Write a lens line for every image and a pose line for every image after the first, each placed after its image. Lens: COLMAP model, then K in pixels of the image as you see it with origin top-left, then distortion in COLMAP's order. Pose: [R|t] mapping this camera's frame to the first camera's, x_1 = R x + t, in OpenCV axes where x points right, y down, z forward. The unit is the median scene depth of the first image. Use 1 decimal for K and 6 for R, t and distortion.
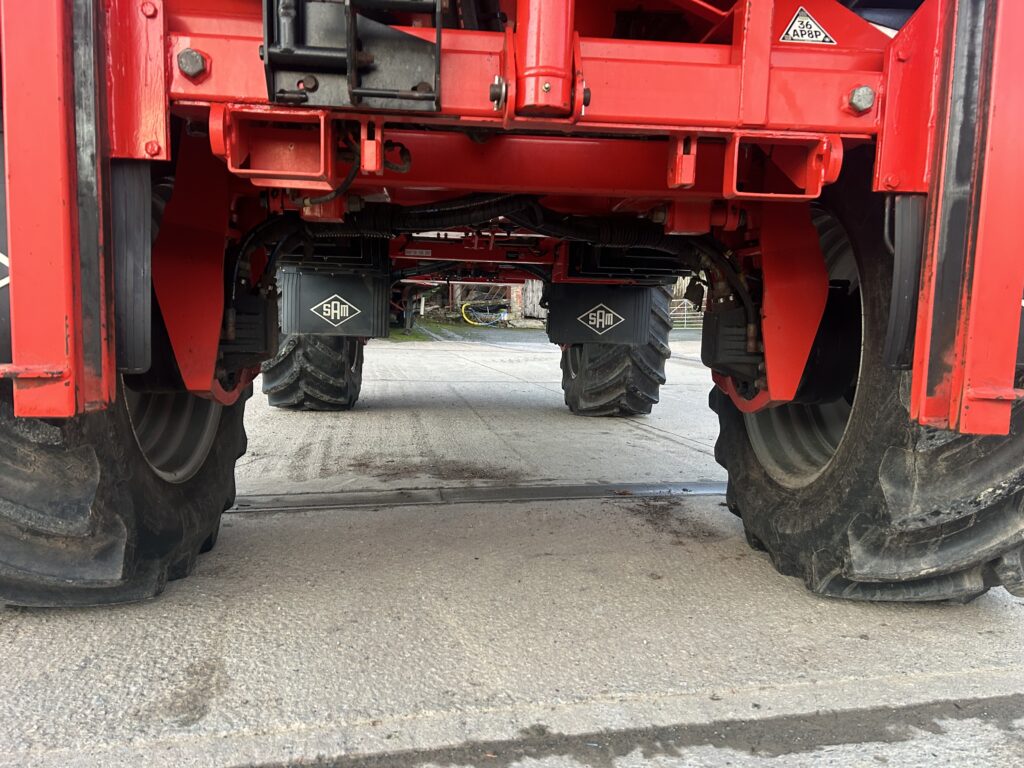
lens RADIAL K [[782.8, 0, 512.1], [0, 782.8, 402.3], [0, 0, 1]] dist [0.072218, -0.084316]
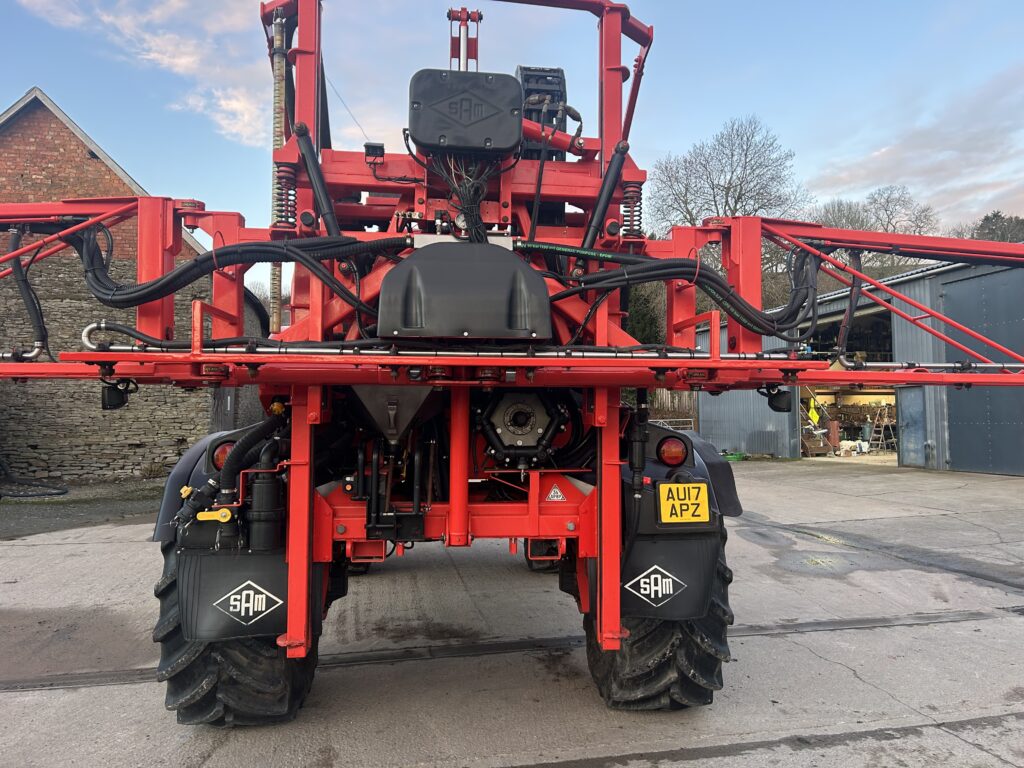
lens RADIAL K [[782.8, 0, 512.1], [0, 782.8, 402.3], [0, 0, 1]] dist [0.072218, -0.084316]
pose [[0.999620, -0.026938, 0.005864, 0.136150], [0.027477, 0.990873, -0.131969, -0.278768], [-0.002256, 0.132080, 0.991236, -1.137301]]
